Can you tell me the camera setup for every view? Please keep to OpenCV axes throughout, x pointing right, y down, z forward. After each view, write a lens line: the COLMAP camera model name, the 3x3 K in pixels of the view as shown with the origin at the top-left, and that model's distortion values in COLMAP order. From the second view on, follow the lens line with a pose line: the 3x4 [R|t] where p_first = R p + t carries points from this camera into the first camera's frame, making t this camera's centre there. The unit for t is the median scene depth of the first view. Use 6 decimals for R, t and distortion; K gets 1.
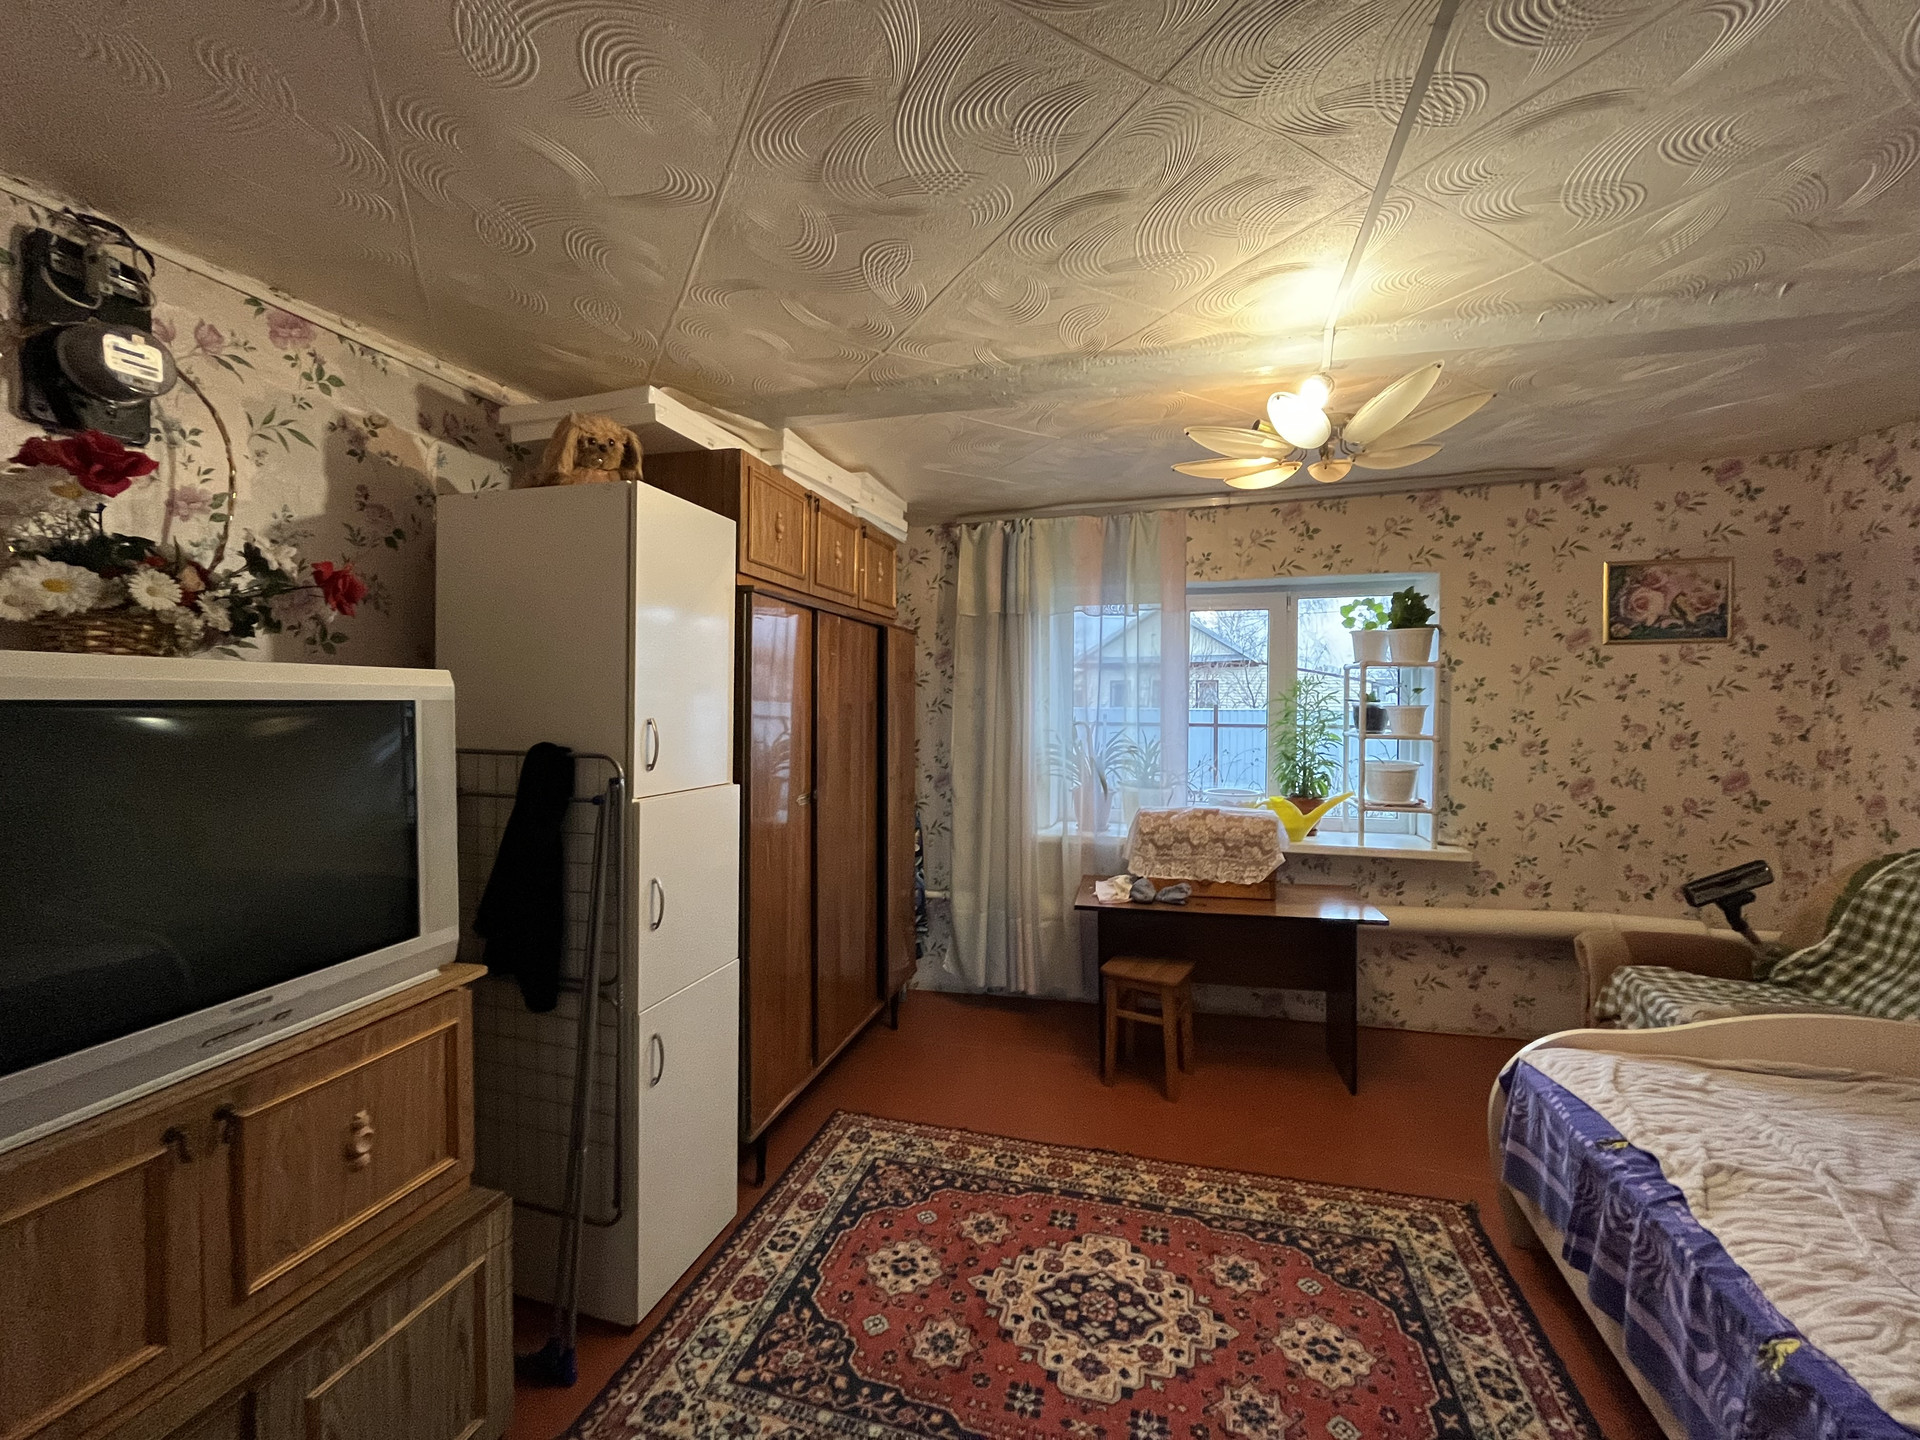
lens RADIAL K [[781.0, 0, 962.4], [0, 781.0, 716.0], [0, 0, 1]] dist [-0.001776, 0.000011]
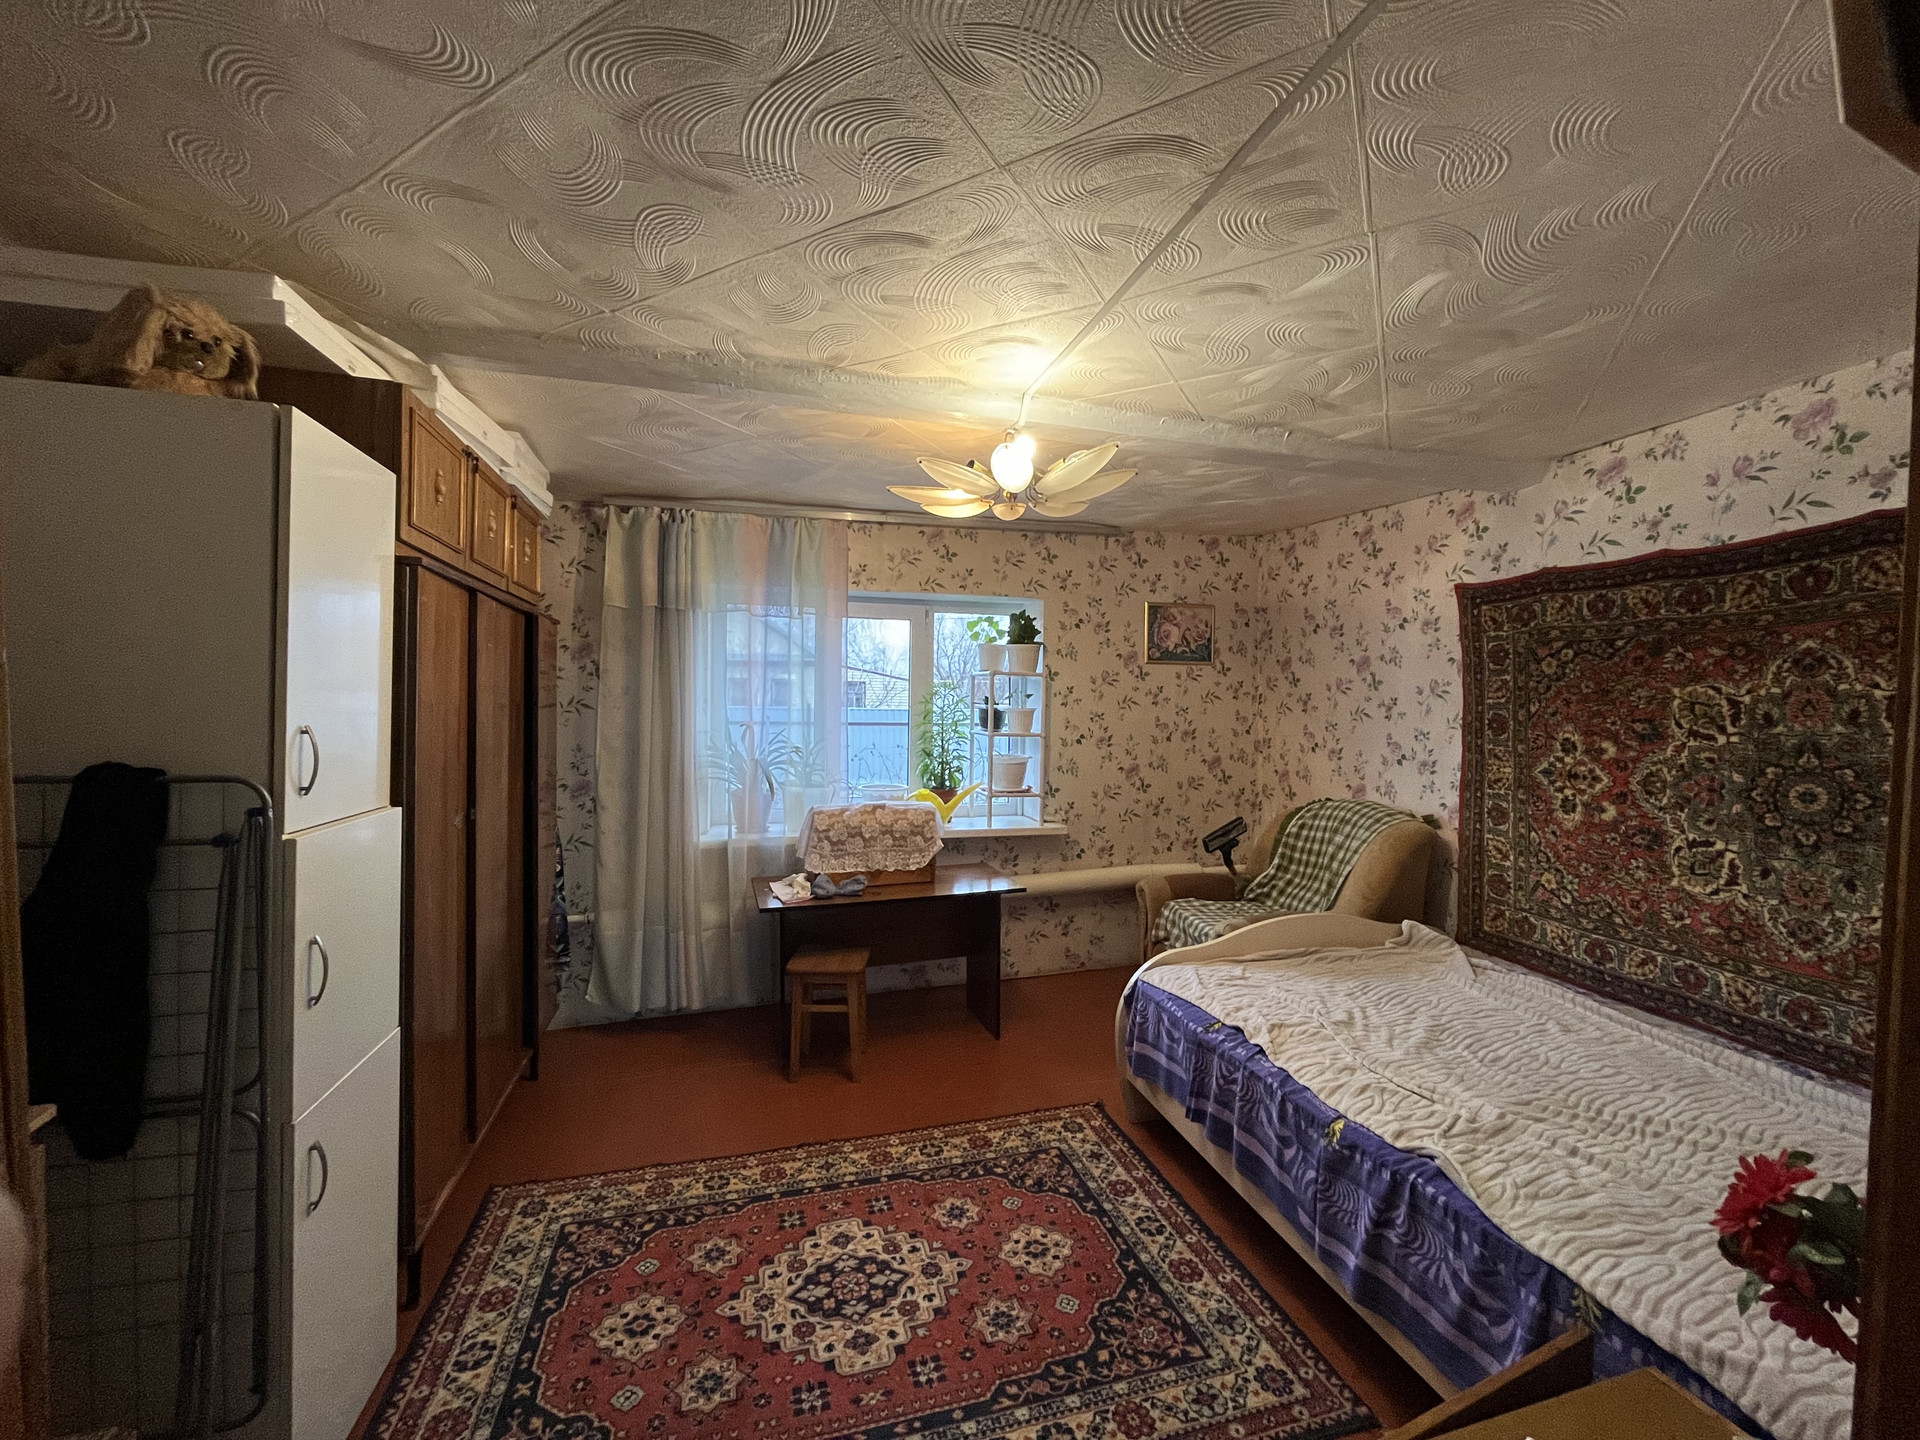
lens RADIAL K [[780.3, 0, 959.7], [0, 780.3, 715.6], [0, 0, 1]] dist [-0.003294, -0.000012]
pose [[0.856158, -0.000300, 0.516715, -0.209043], [-0.001108, 0.999996, 0.002416, -0.007906], [-0.516714, -0.002641, 0.856154, 0.030156]]
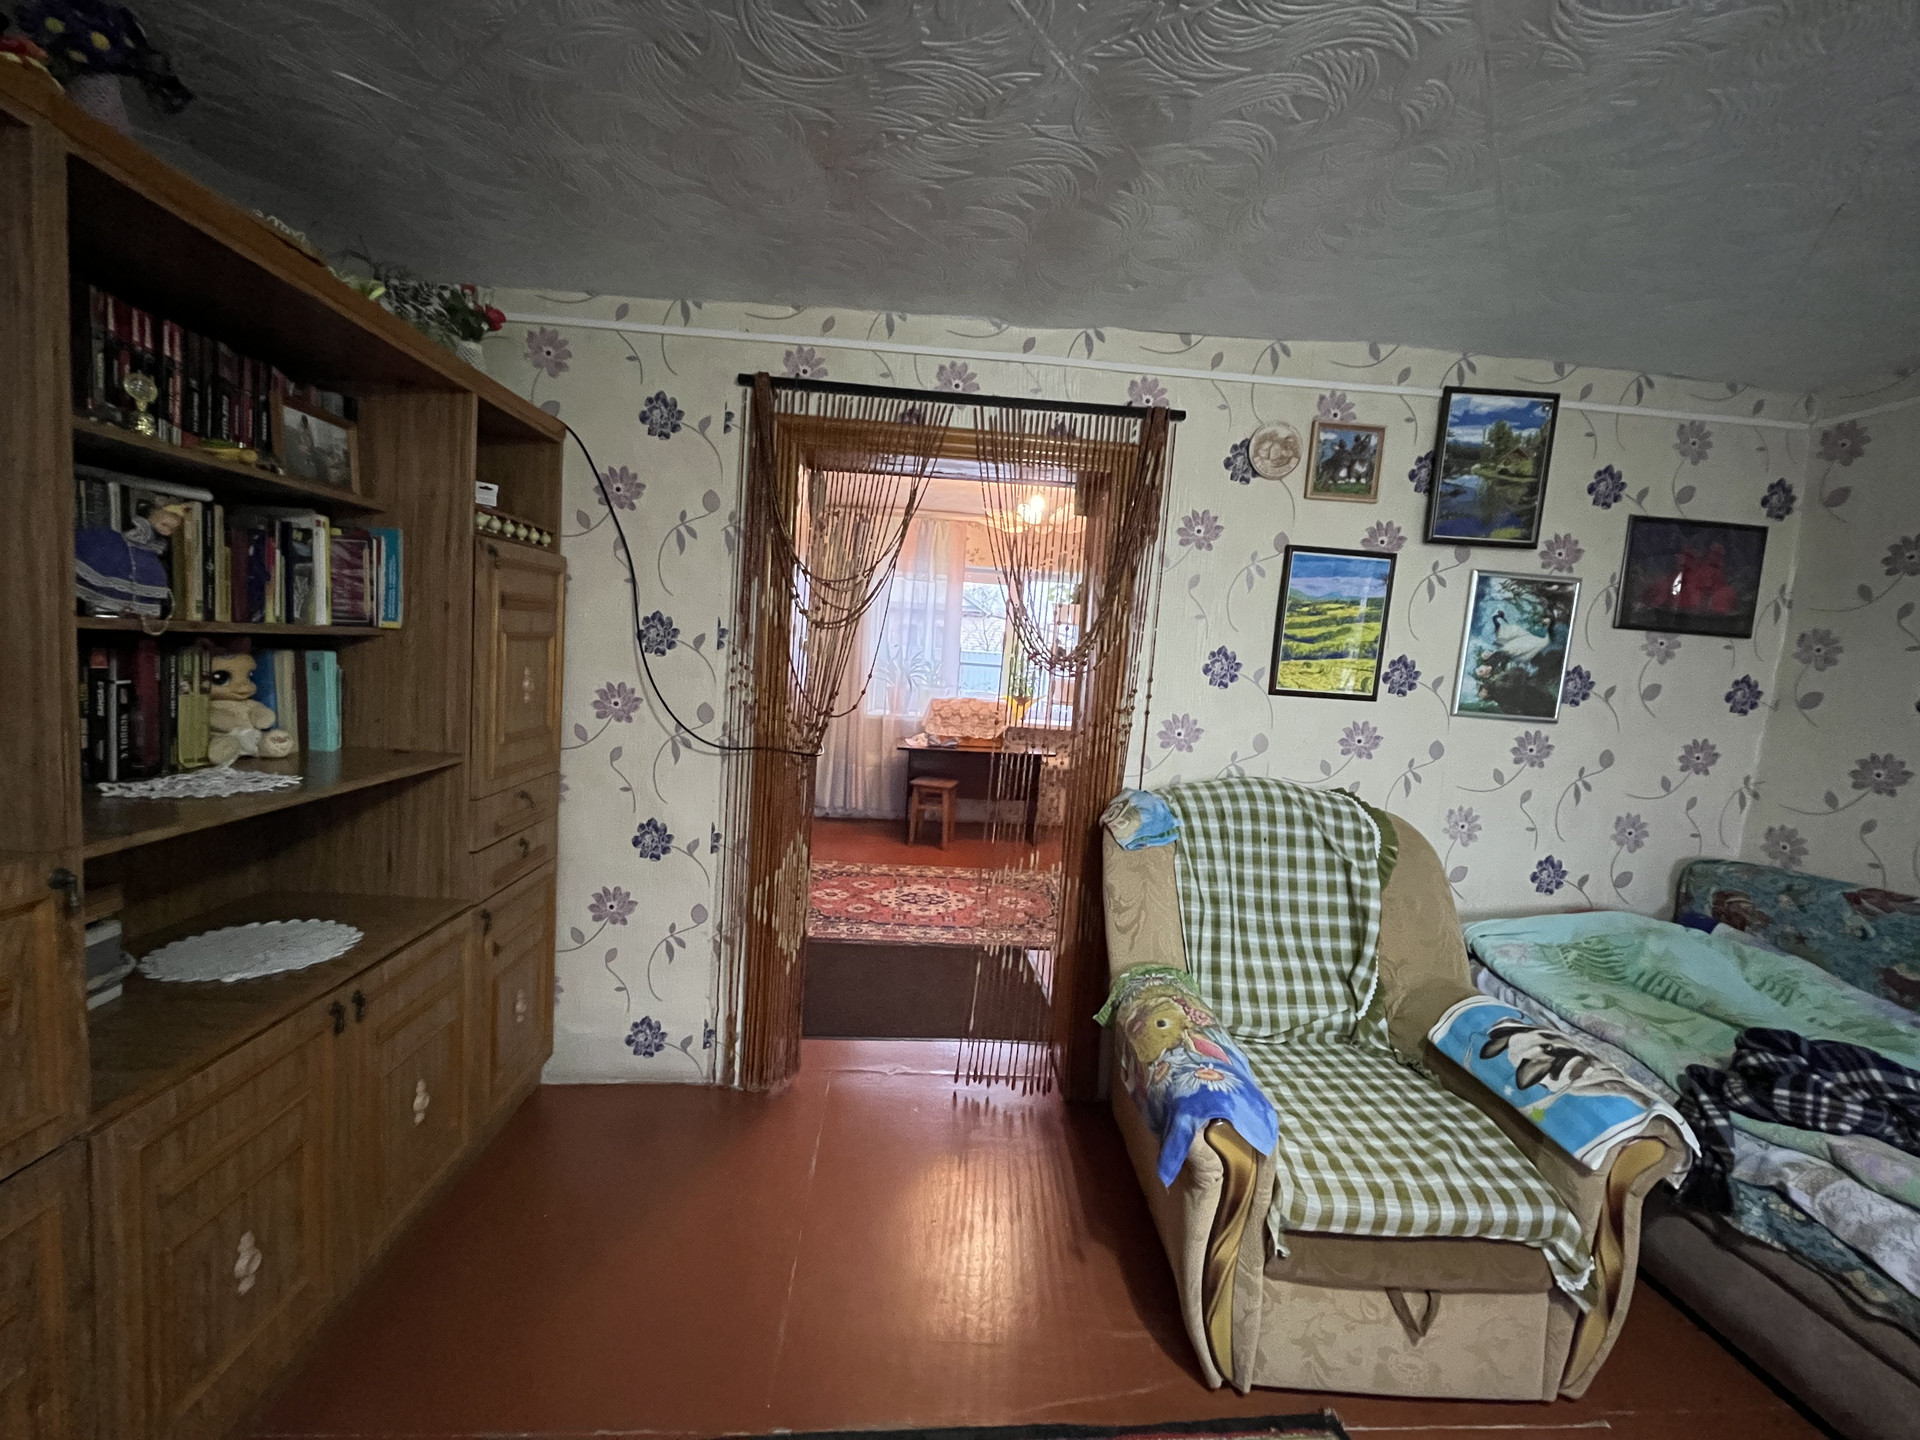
lens RADIAL K [[784.6, 0, 961.6], [0, 784.6, 718.2], [0, 0, 1]] dist [-0.002989, -0.000339]
pose [[0.942992, 0.036801, 0.330775, -0.428363], [-0.063128, 0.995603, 0.069202, 0.062982], [-0.326774, -0.086138, 0.941169, -0.986499]]
